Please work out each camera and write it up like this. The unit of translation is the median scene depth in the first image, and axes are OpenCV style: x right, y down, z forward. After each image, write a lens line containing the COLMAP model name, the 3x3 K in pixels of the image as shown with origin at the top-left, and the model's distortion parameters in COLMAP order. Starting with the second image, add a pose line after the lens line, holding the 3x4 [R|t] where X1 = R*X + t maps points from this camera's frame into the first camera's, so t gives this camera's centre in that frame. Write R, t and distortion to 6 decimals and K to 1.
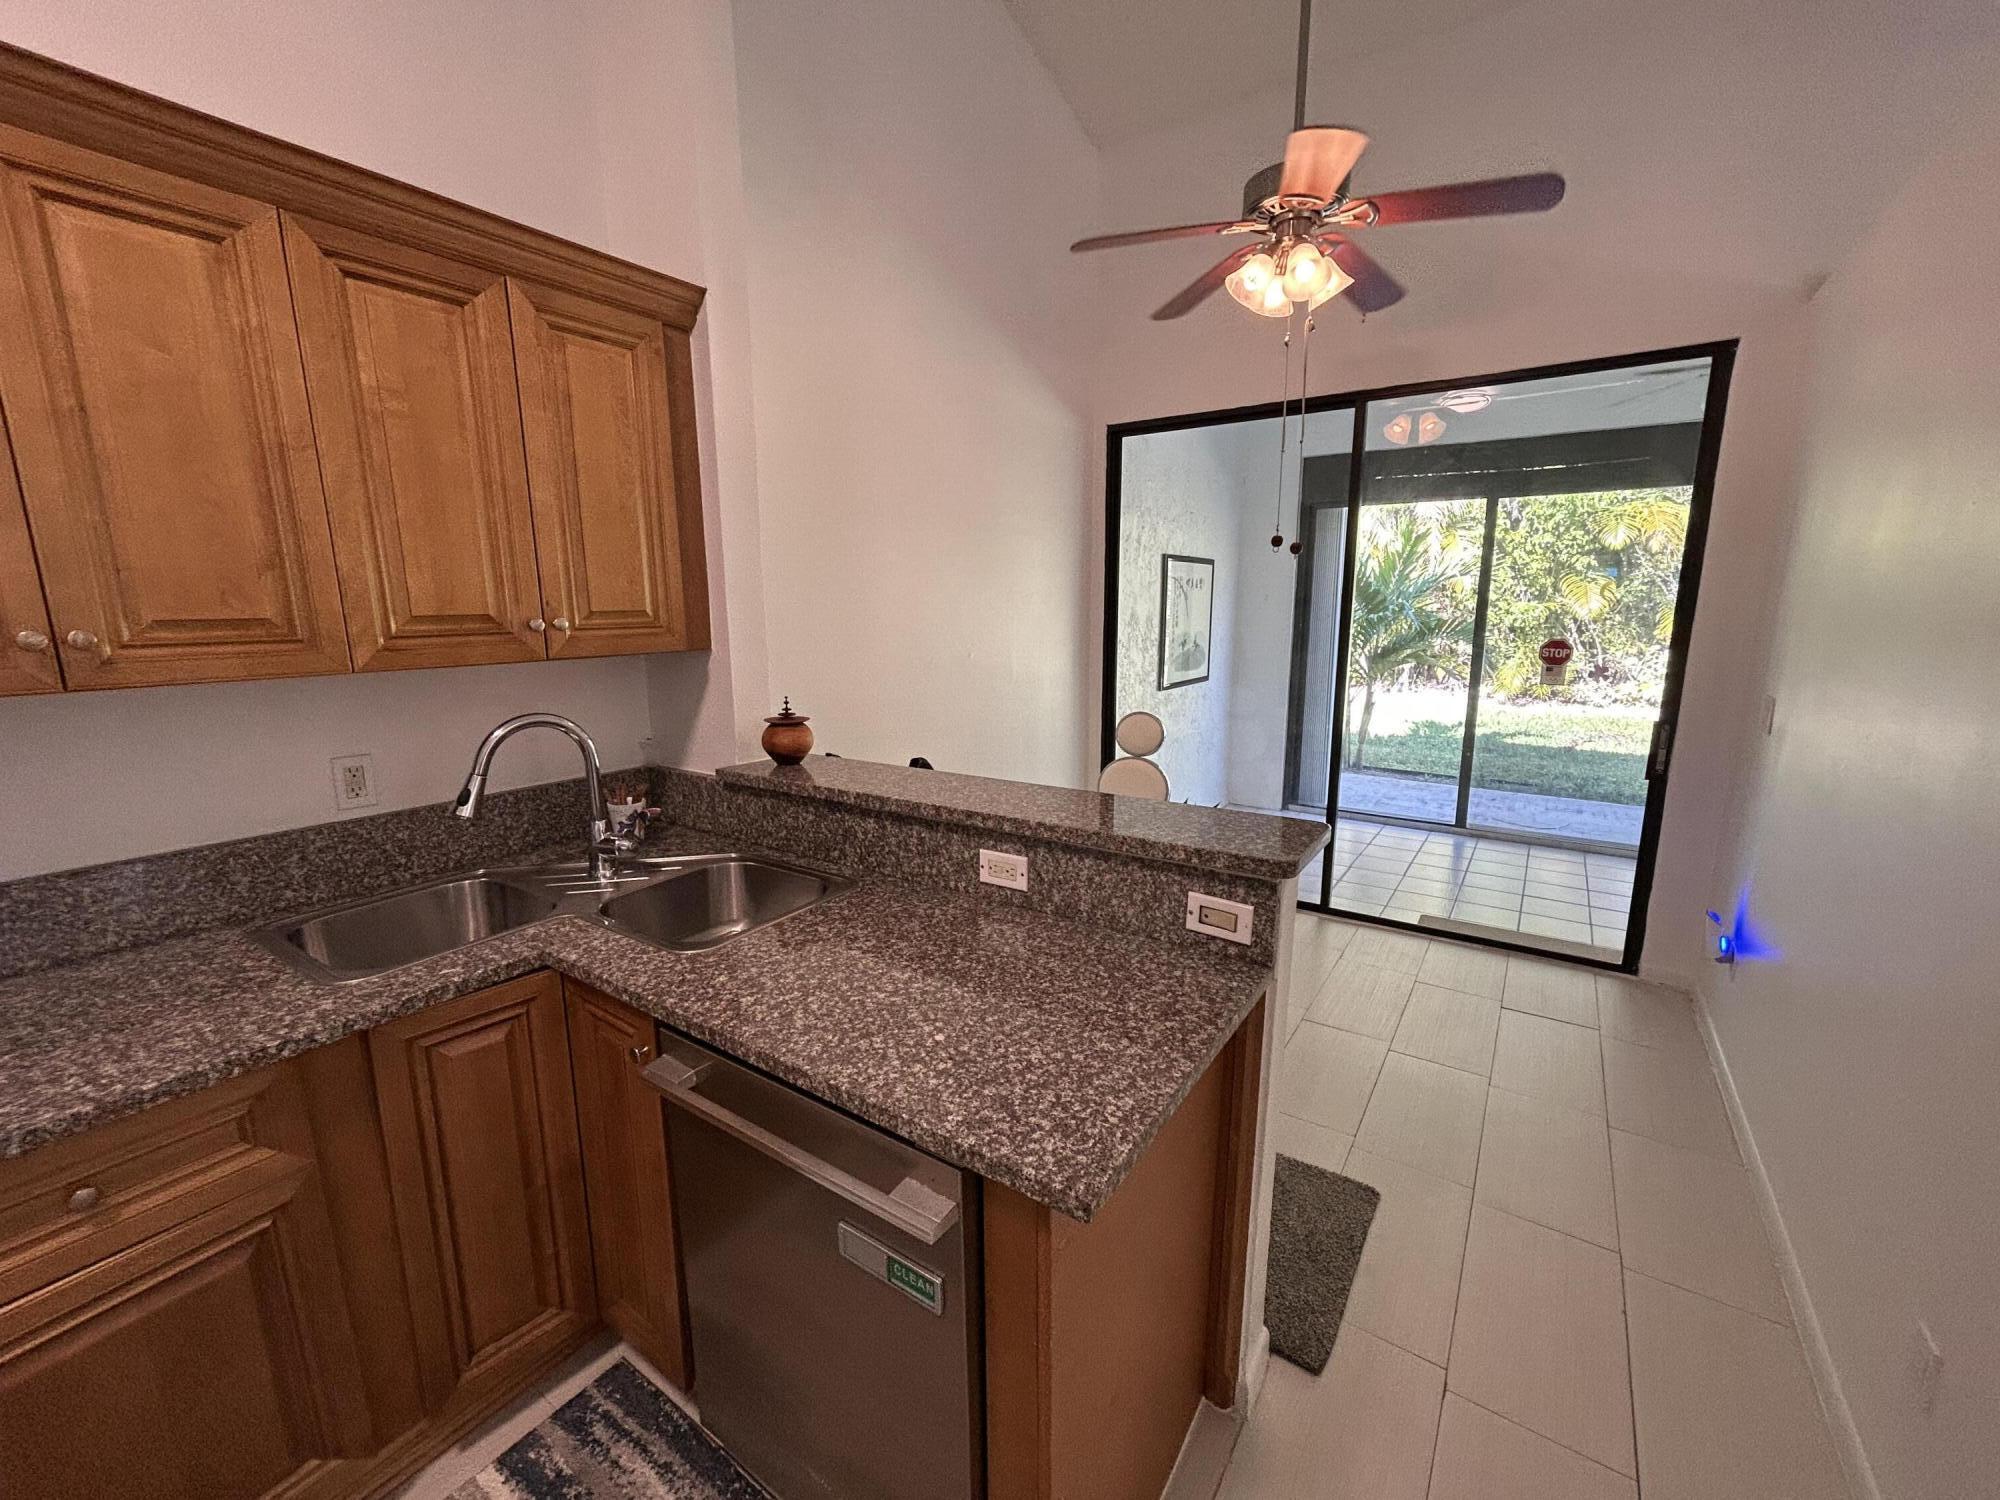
lens RADIAL K [[792.7, 0, 1054.1], [0, 792.7, 748.5], [0, 0, 1]] dist [-0.000617, -0.000051]
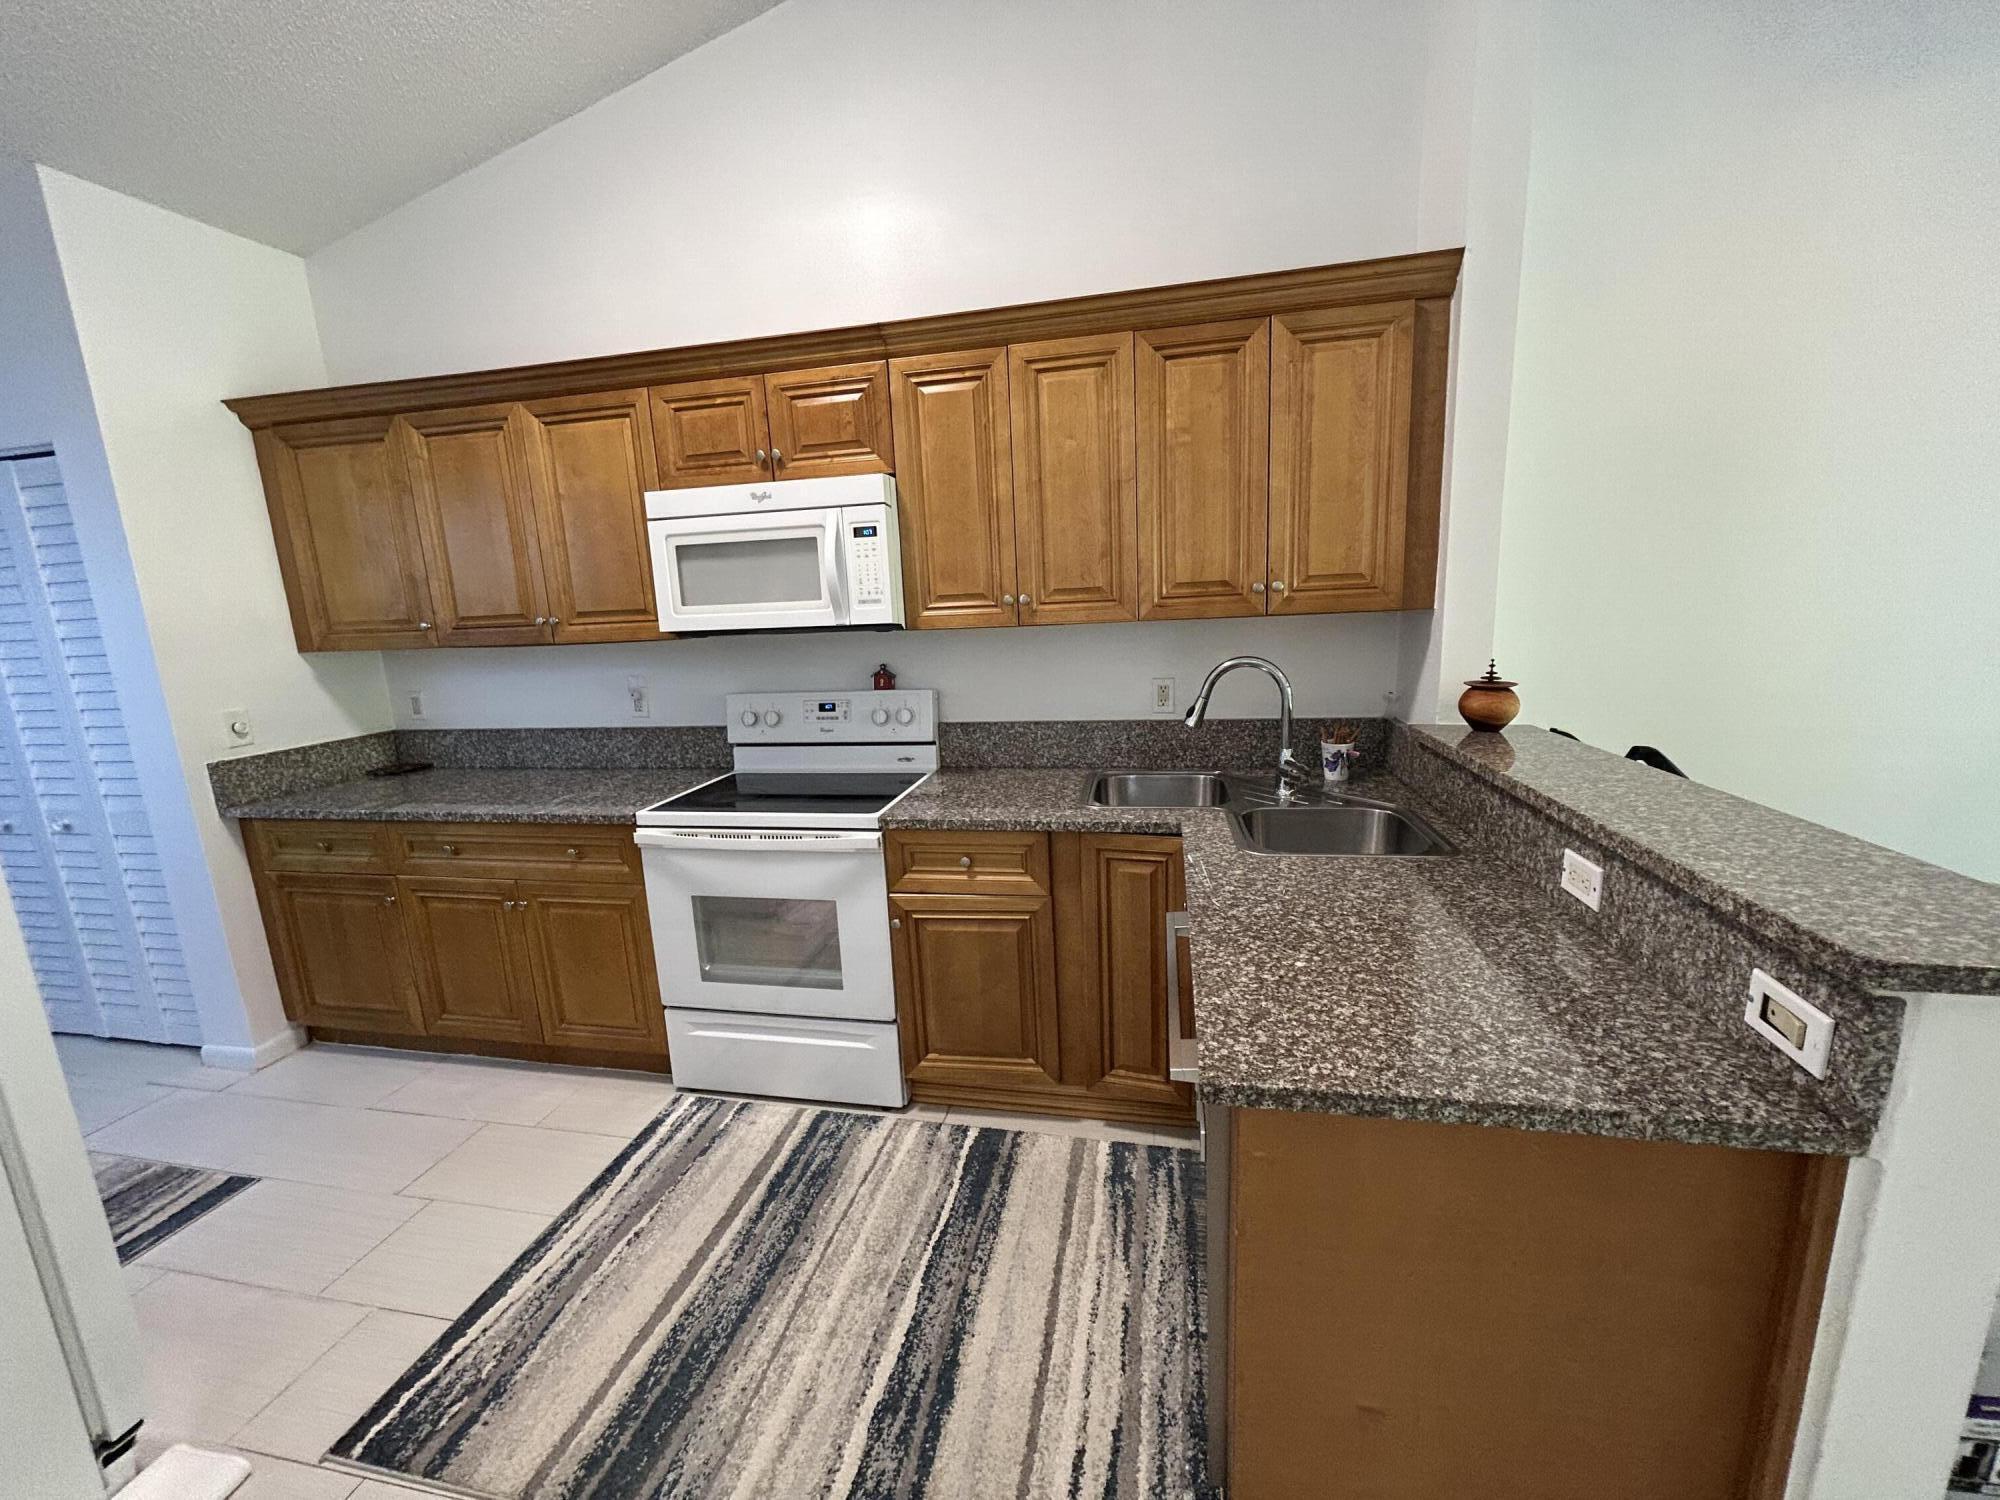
lens RADIAL K [[822.3, 0, 1000.0], [0, 822.3, 750.0], [0, 0, 1]] dist [-0.000575, 0.000186]
pose [[0.375430, 0.158096, -0.913267, 0.493369], [-0.124776, 0.984996, 0.119220, -0.003217], [0.918413, 0.069195, 0.389524, 0.123653]]
